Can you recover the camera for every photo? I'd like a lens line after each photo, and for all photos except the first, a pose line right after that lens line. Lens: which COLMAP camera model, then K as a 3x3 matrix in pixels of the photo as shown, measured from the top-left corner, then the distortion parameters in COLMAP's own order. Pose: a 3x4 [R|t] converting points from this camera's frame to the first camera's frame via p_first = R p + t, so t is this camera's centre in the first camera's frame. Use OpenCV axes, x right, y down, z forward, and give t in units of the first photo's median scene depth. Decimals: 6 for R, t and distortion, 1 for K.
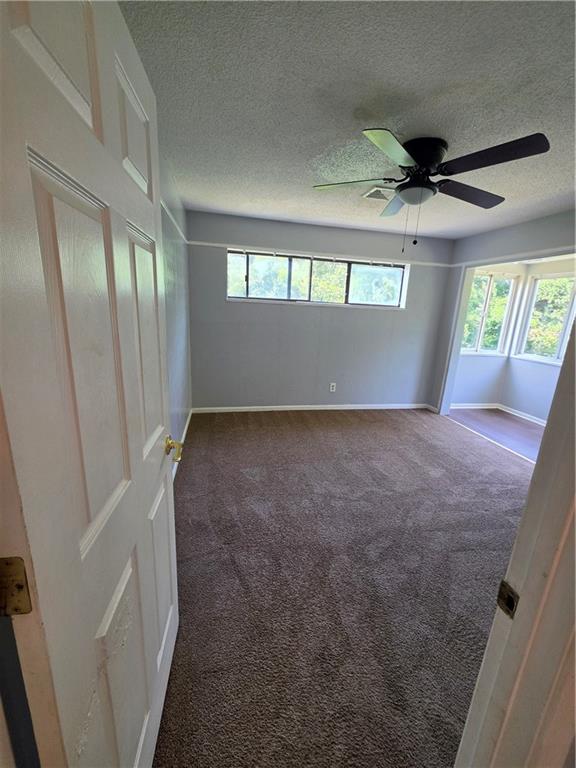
lens RADIAL K [[308.3, 0, 289.9], [0, 308.3, 383.5], [0, 0, 1]] dist [0.000873, 0.000155]
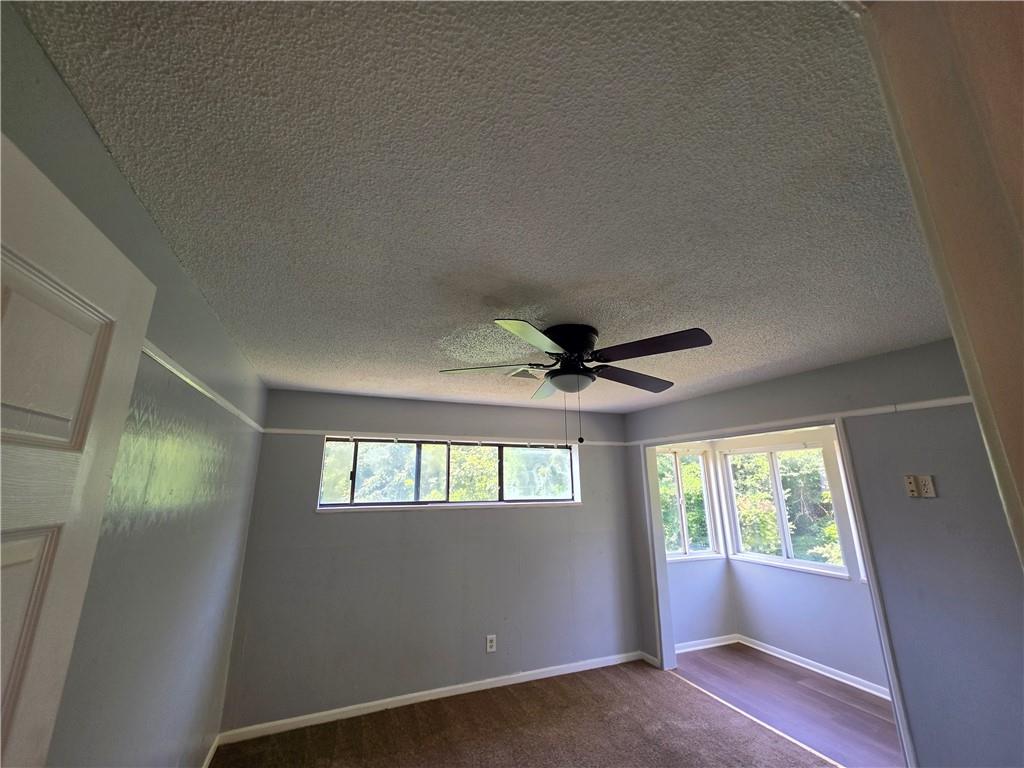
lens RADIAL K [[411.0, 0, 512.6], [0, 411.0, 379.7], [0, 0, 1]] dist [0.000873, 0.000155]
pose [[0.980062, -0.007563, 0.198549, 0.026213], [0.100545, 0.880766, -0.462755, -0.070961], [-0.171375, 0.473492, 0.863965, 0.057535]]
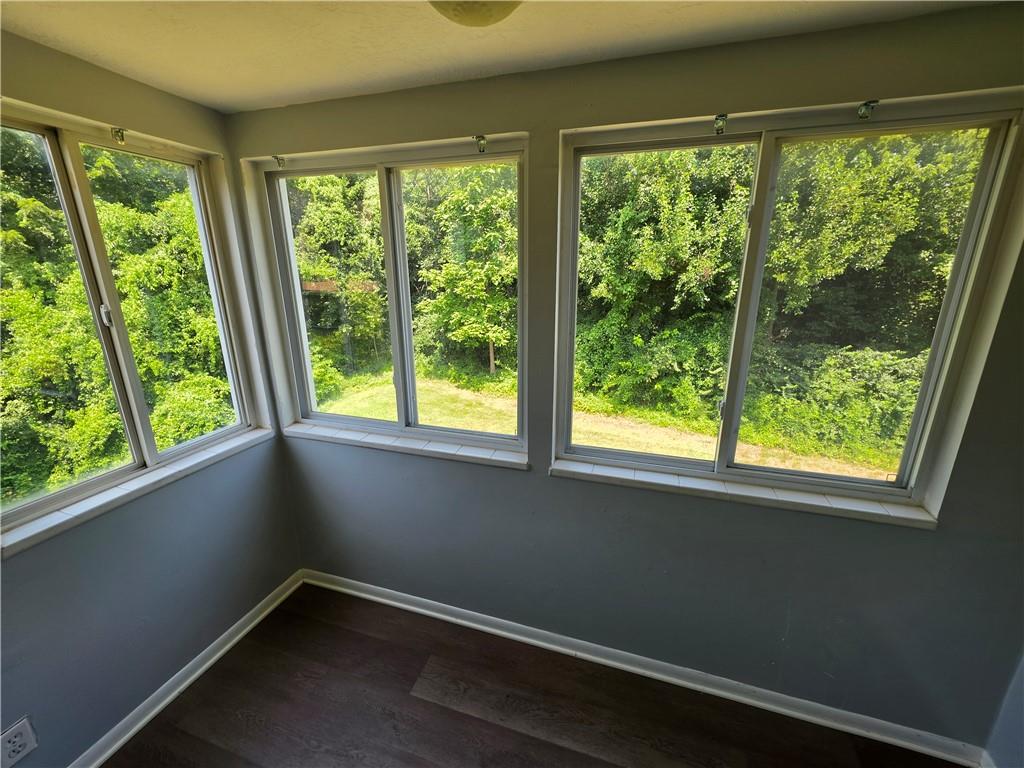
lens RADIAL K [[411.0, 0, 512.6], [0, 411.0, 379.7], [0, 0, 1]] dist [0.000873, 0.000155]
pose [[0.492294, -0.287413, 0.821608, 0.604932], [0.238004, 0.952388, 0.190554, -0.194230], [-0.837258, 0.101738, 0.537261, 0.696278]]
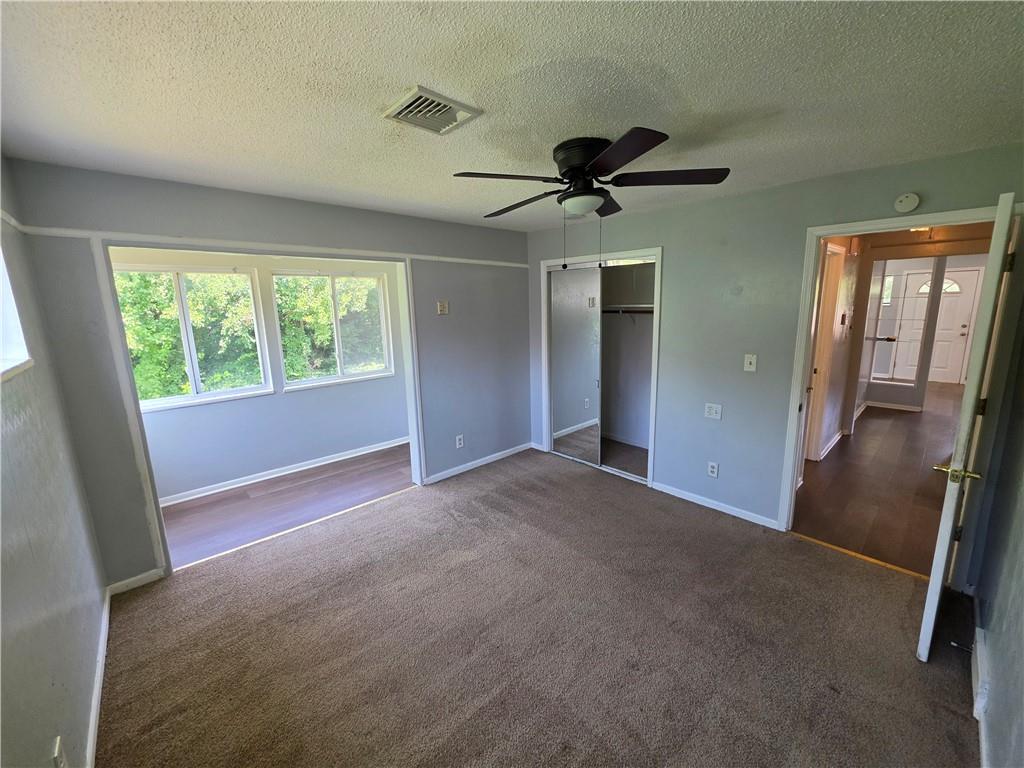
lens RADIAL K [[411.0, 0, 512.6], [0, 411.0, 379.7], [0, 0, 1]] dist [0.000873, 0.000155]
pose [[-0.511895, -0.197489, 0.836039, -0.224428], [0.205207, 0.916930, 0.342242, -0.285643], [-0.834178, 0.346754, -0.428846, 0.844272]]
